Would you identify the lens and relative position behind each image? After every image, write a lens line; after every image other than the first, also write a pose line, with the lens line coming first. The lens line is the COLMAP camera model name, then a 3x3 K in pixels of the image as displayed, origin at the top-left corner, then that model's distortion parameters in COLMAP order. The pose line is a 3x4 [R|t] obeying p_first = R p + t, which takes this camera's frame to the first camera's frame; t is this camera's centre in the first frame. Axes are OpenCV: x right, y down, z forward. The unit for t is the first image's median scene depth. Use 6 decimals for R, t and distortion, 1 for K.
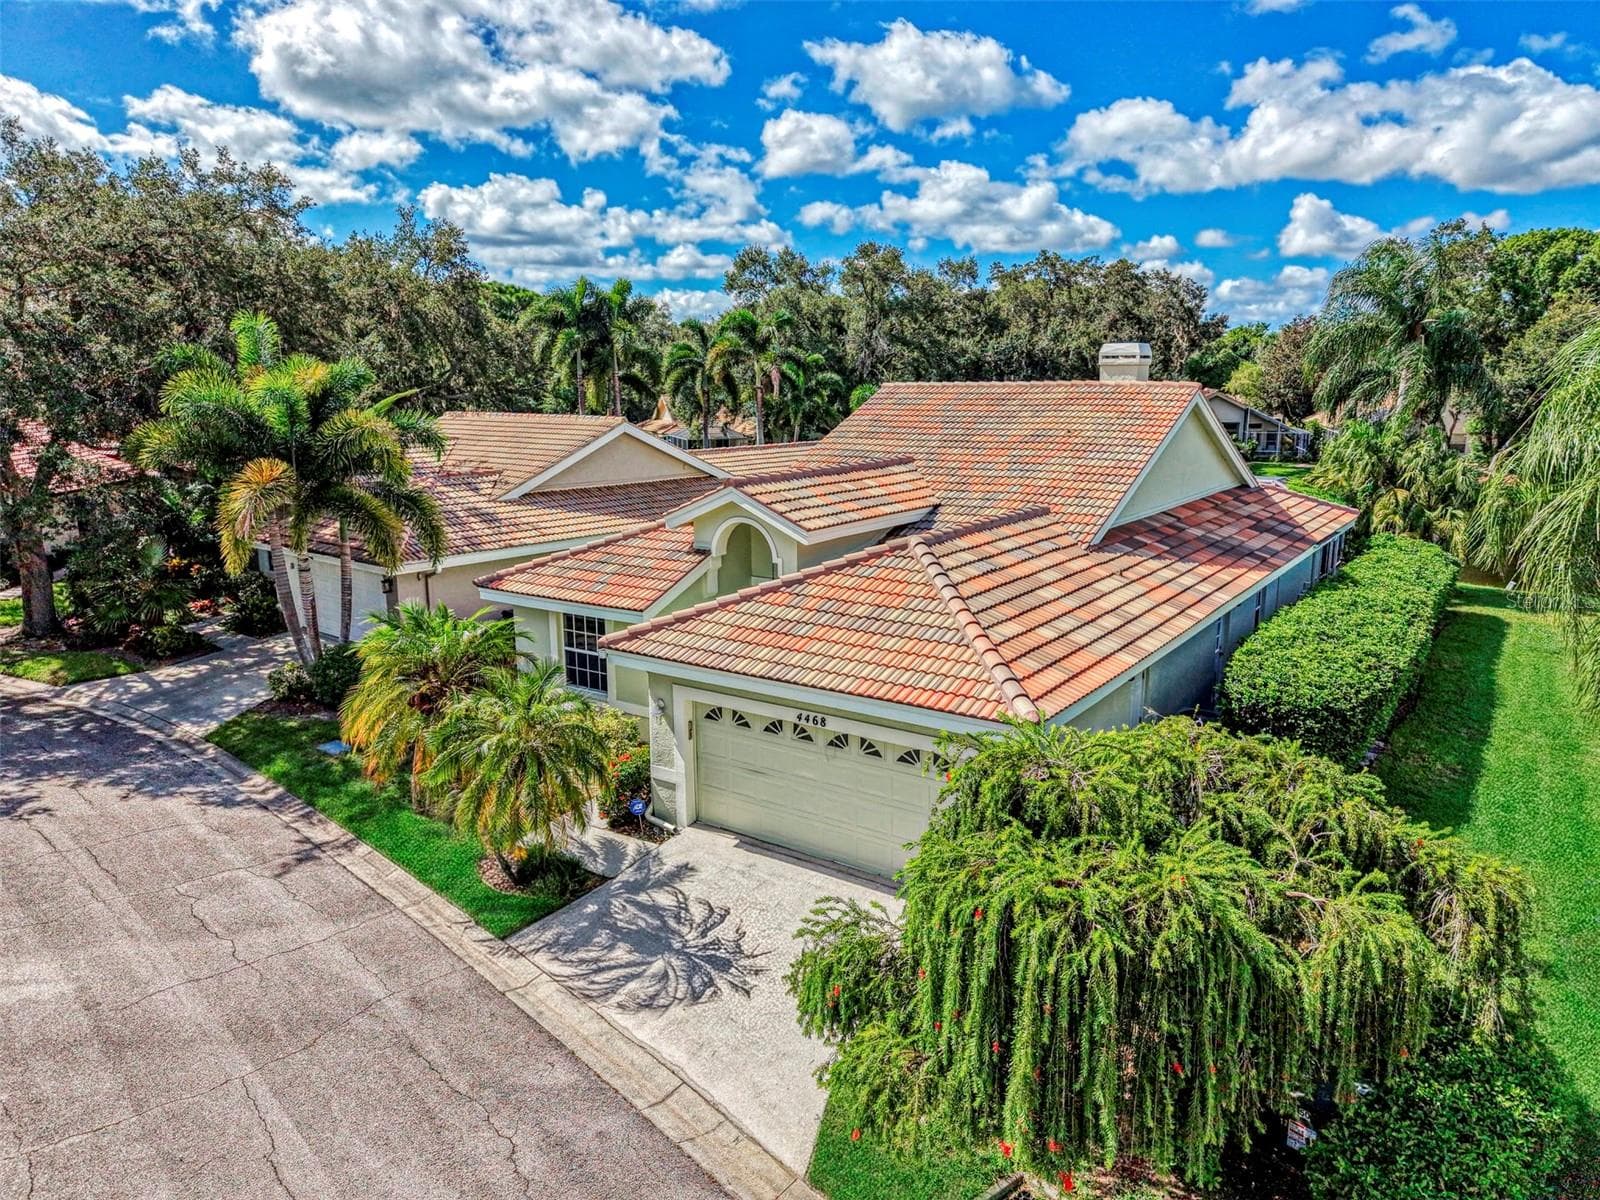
lens RADIAL K [[1133.2, 0, 800.0], [0, 1133.2, 600.0], [0, 0, 1]] dist [0.026944, -0.001480]
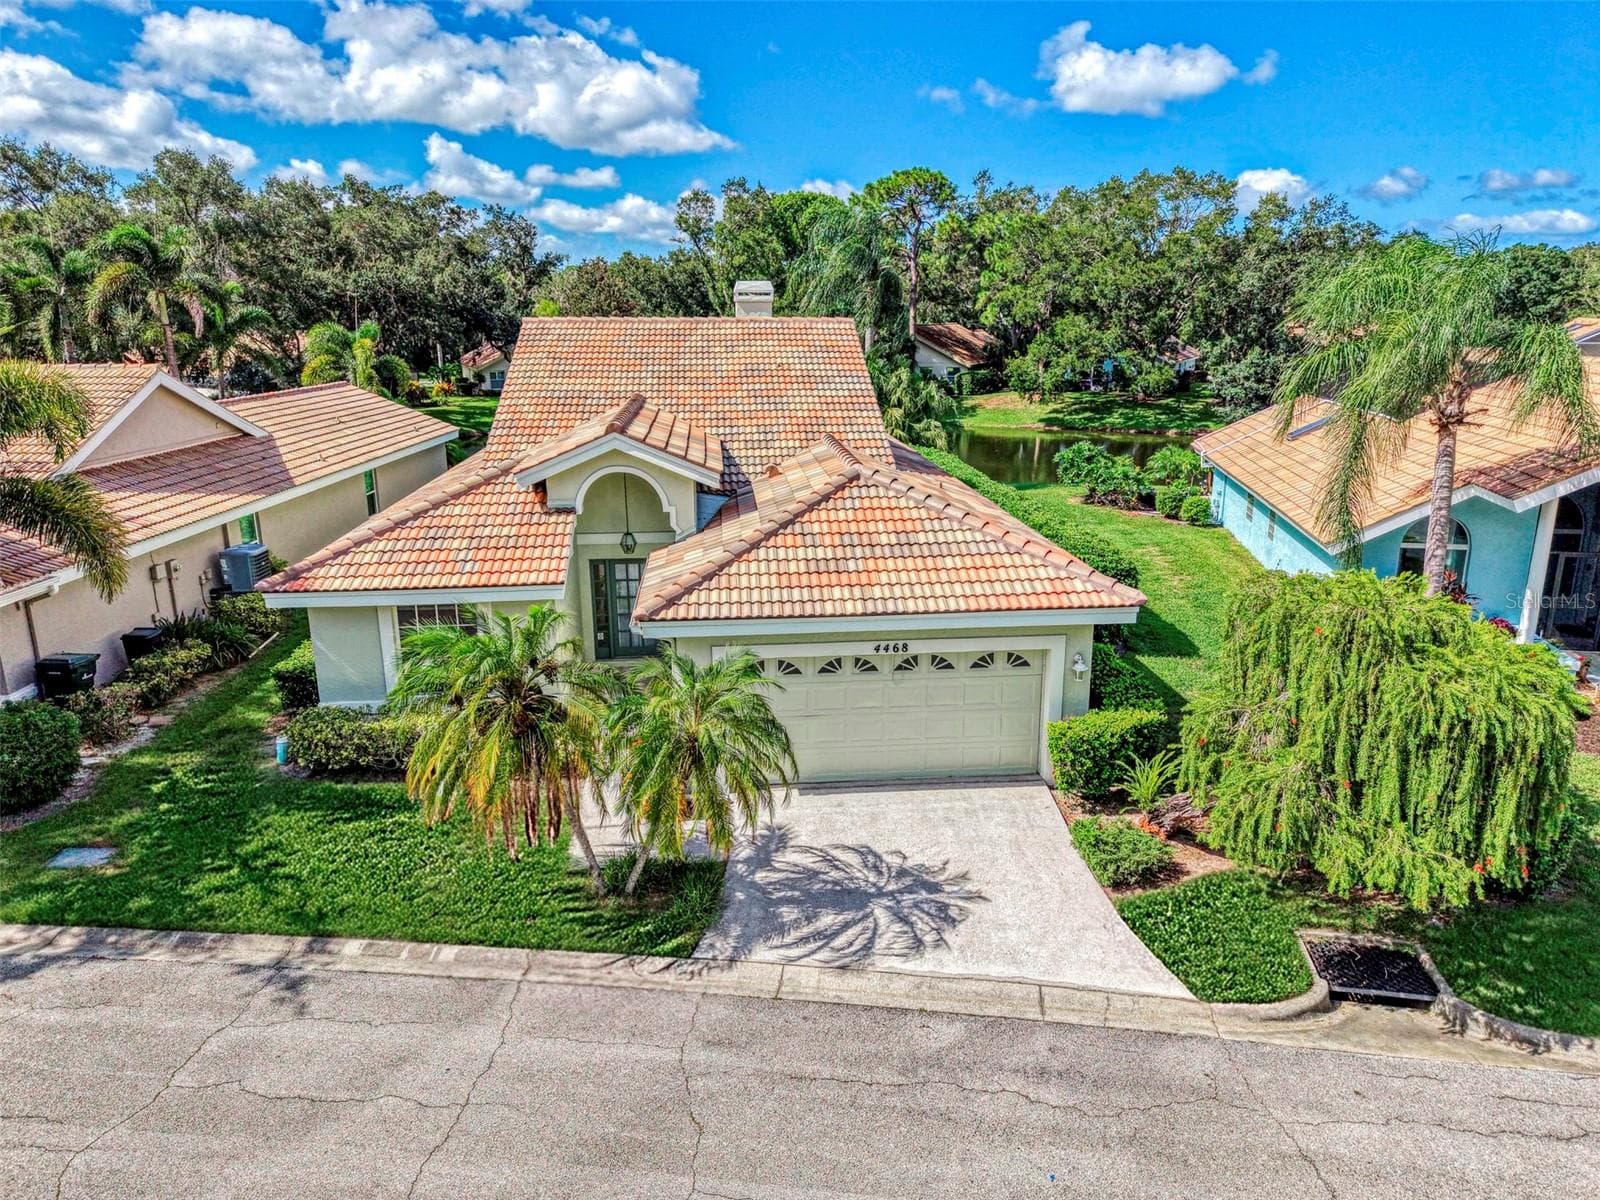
lens RADIAL K [[1119.8, 0, 800.0], [0, 1119.8, 600.0], [0, 0, 1]] dist [-0.005357, -0.002991]
pose [[0.742263, -0.165609, 0.649322, -0.606025], [0.127967, 0.986179, 0.105241, -0.047843], [-0.657776, 0.004975, 0.753197, 0.244564]]
